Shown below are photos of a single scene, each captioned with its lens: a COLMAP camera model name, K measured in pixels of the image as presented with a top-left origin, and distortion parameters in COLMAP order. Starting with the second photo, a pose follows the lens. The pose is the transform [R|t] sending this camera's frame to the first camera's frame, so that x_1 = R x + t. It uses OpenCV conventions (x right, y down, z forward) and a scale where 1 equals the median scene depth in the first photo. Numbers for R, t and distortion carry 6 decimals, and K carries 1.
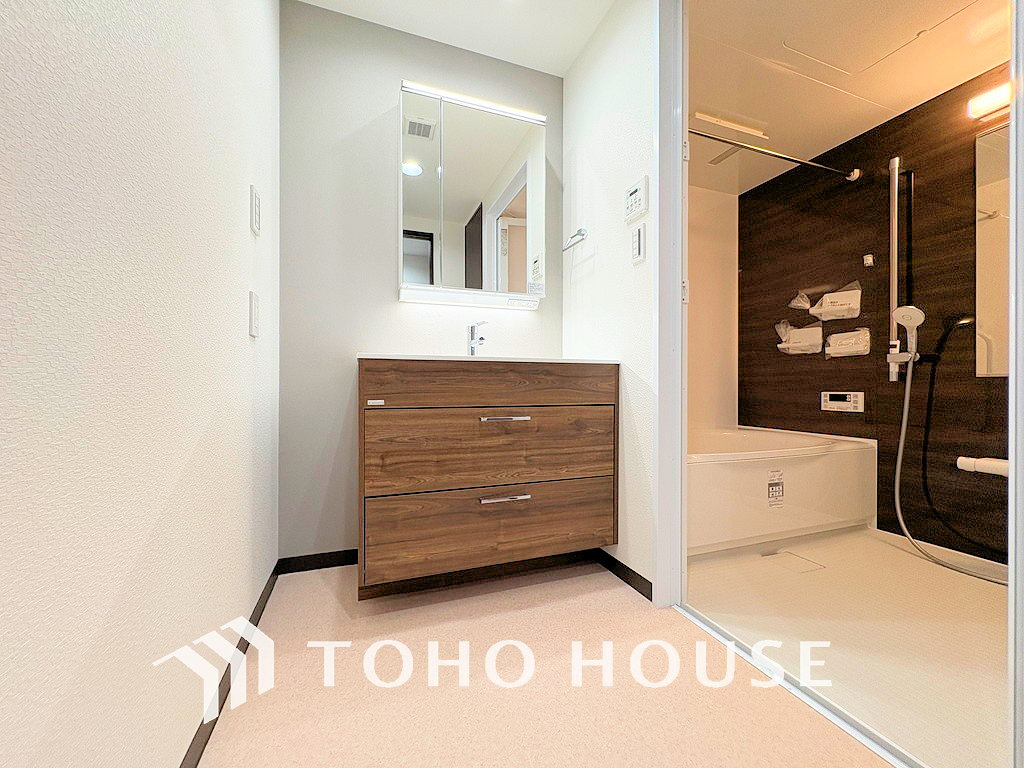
lens RADIAL K [[409.3, 0, 512.4], [0, 409.3, 386.8], [0, 0, 1]] dist [0.004509, -0.000935]
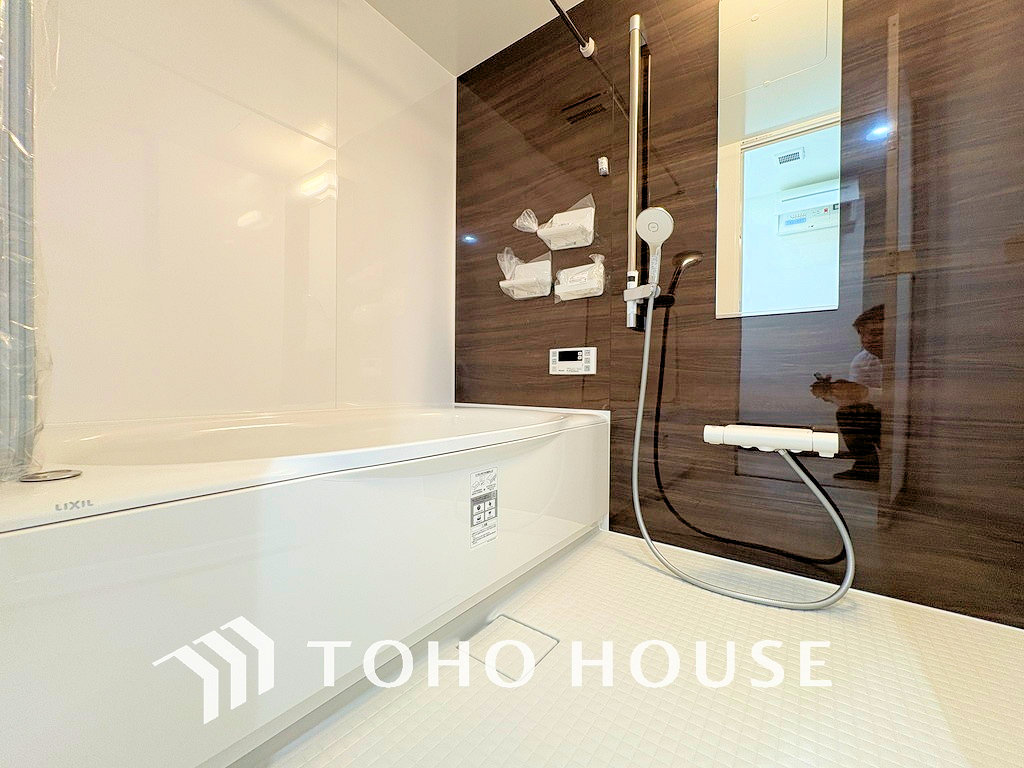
lens RADIAL K [[409.3, 0, 512.7], [0, 409.3, 383.9], [0, 0, 1]] dist [0.004509, -0.000935]
pose [[0.840119, 0.002916, 0.542394, 0.328983], [-0.007033, 0.999960, 0.005517, 0.075735], [-0.542356, -0.008449, 0.840106, 0.459375]]
